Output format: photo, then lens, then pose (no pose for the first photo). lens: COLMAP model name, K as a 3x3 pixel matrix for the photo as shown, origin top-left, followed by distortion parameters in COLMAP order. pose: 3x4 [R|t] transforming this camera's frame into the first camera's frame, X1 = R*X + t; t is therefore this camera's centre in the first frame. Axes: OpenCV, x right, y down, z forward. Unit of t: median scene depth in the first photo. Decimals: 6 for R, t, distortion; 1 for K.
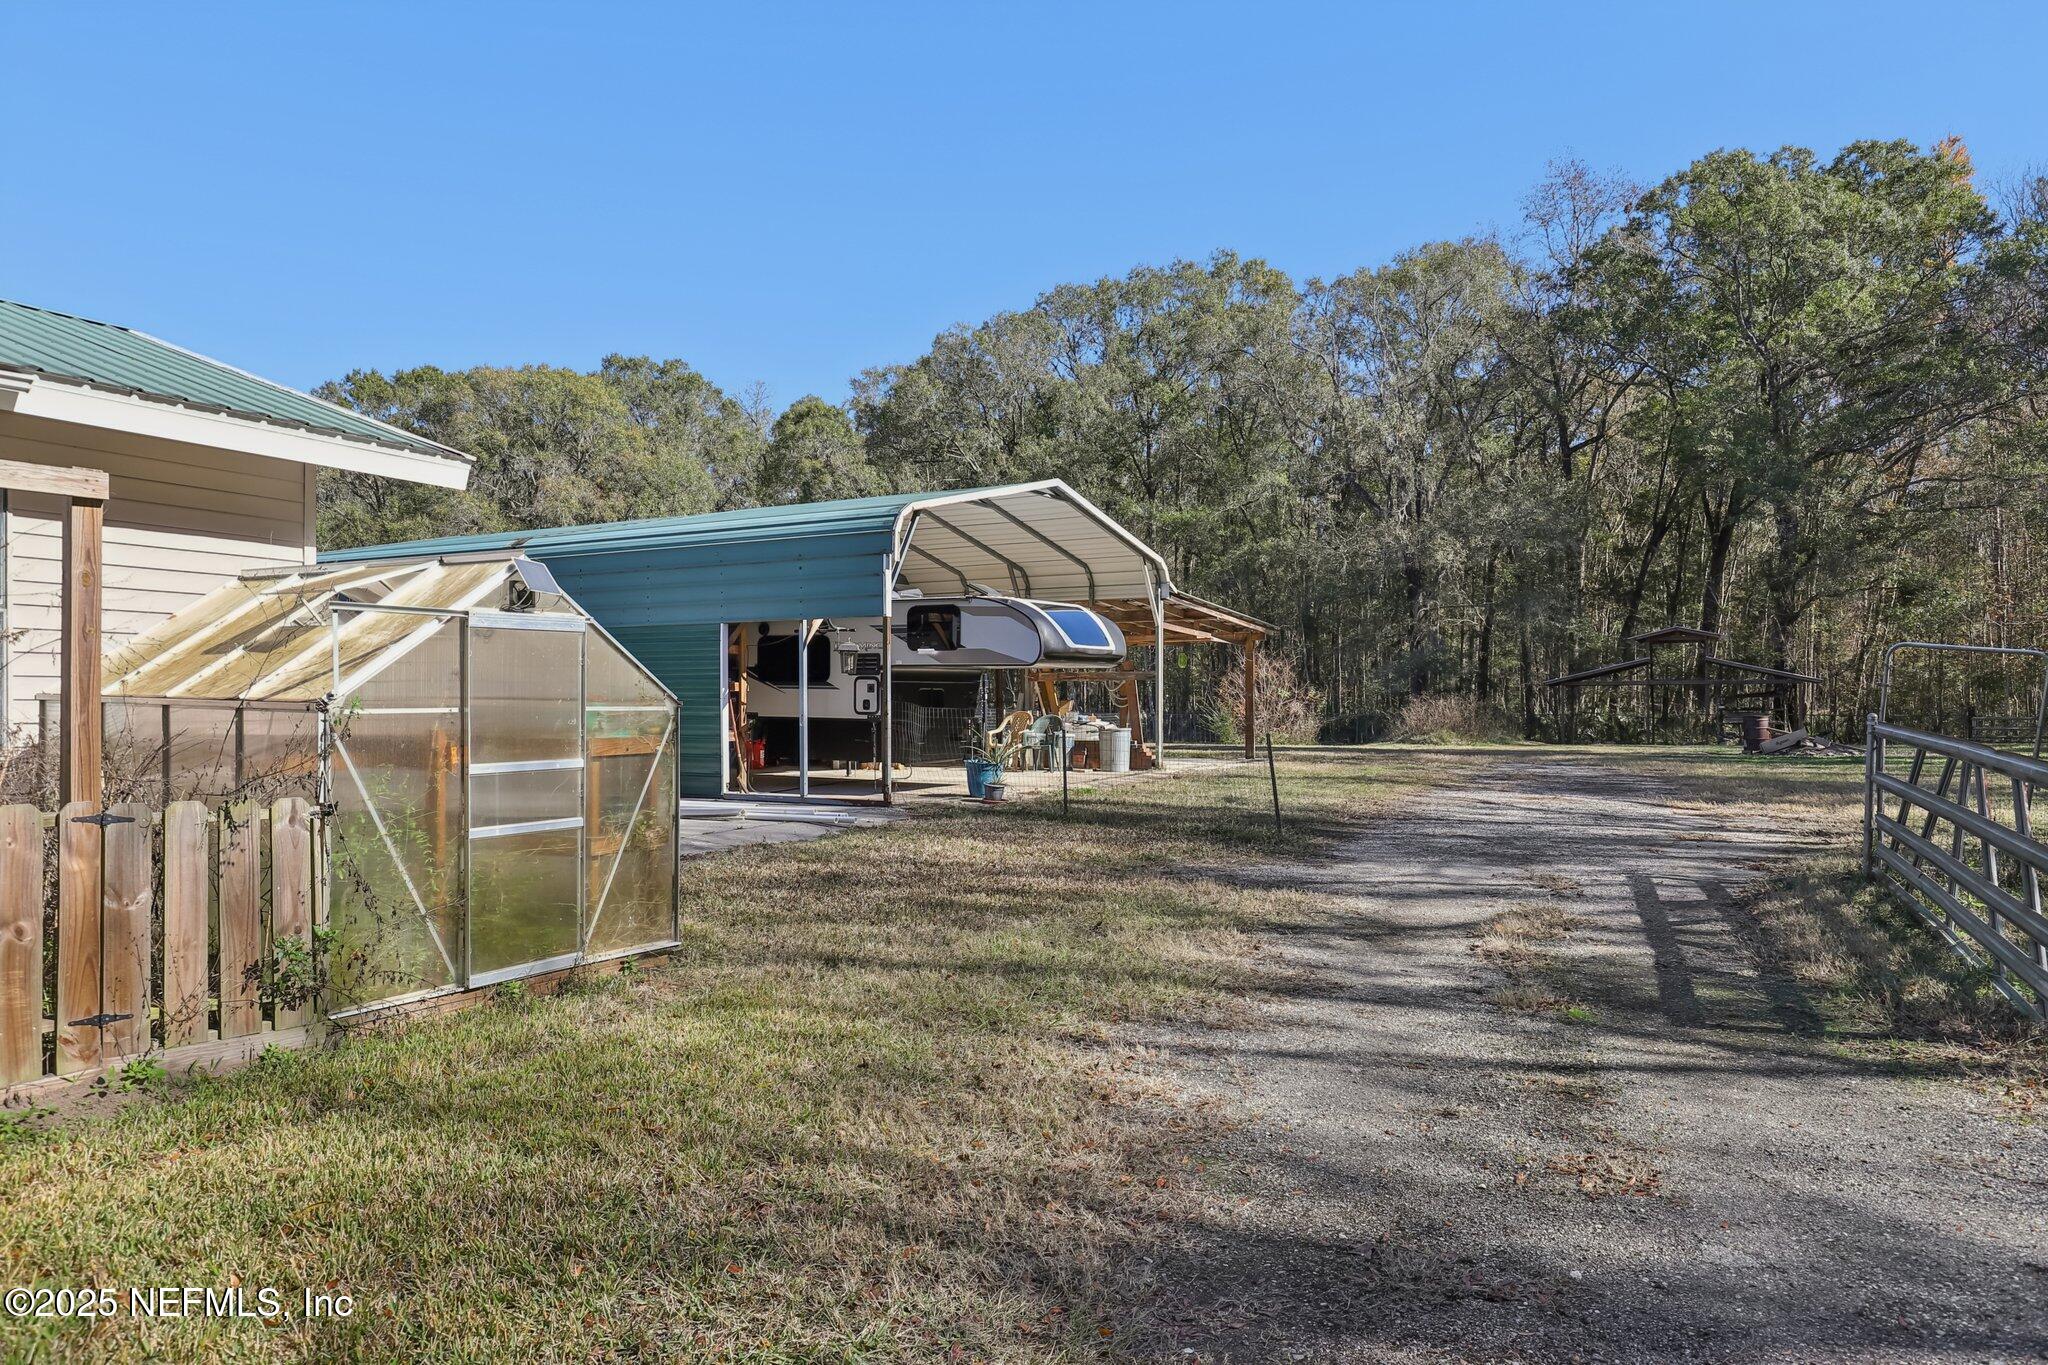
lens RADIAL K [[1311.2, 0, 1024.3], [0, 1311.2, 689.9], [0, 0, 1]] dist [-0.001161, -0.000094]
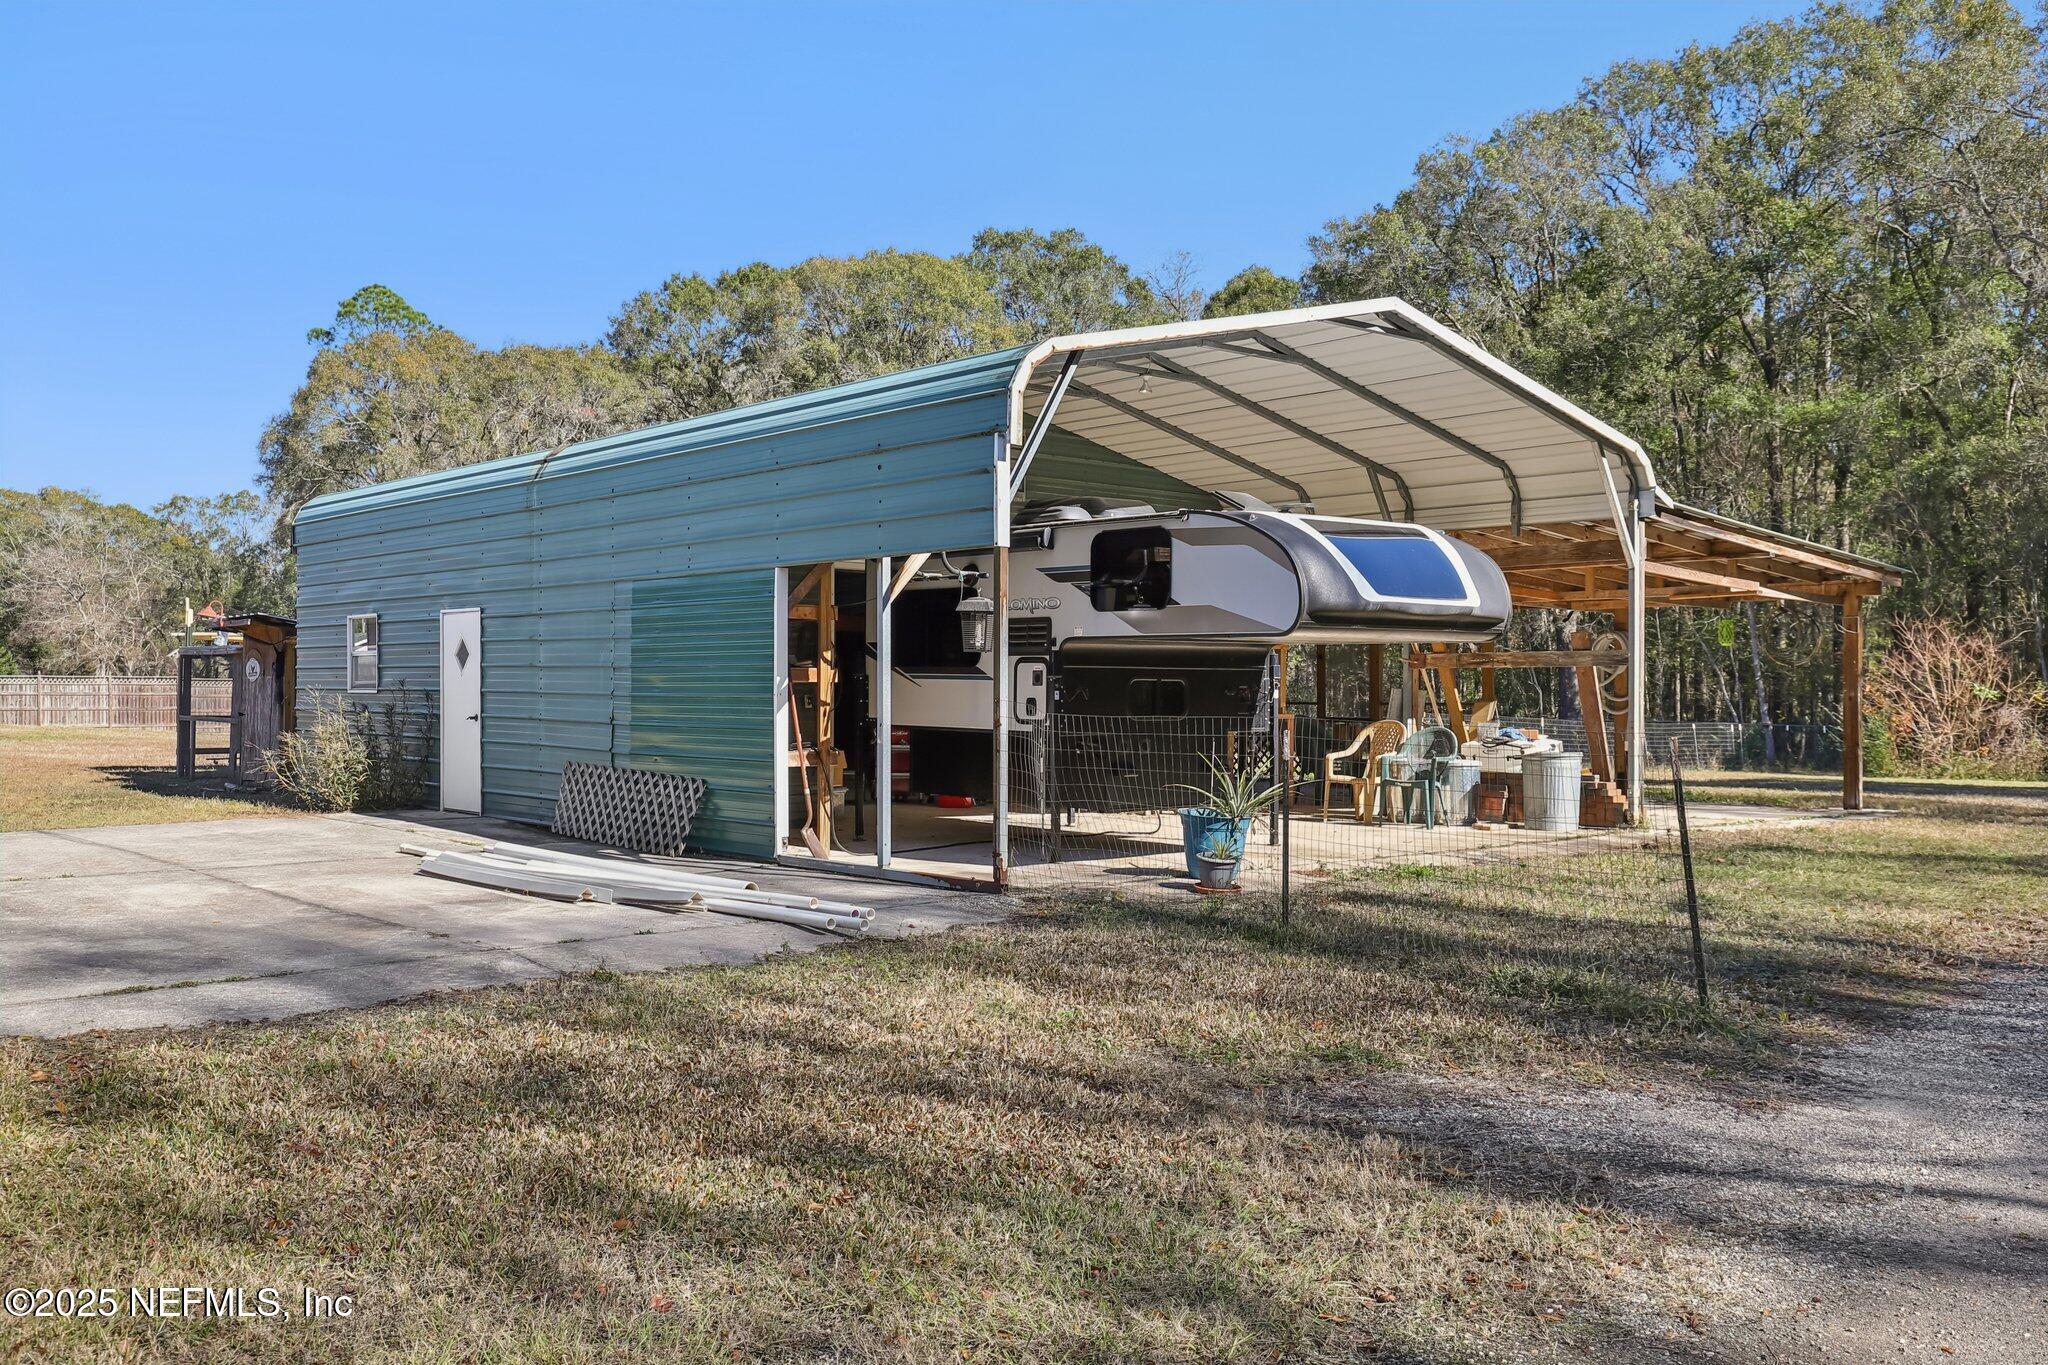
lens RADIAL K [[1756.1, 0, 1024.3], [0, 1756.1, 675.3], [0, 0, 1]] dist [-0.004465, 0.007488]
pose [[0.943142, 0.002273, -0.332382, 0.101258], [-0.004107, 0.999980, -0.004816, 0.000931], [0.332364, 0.005907, 0.943133, 0.210060]]
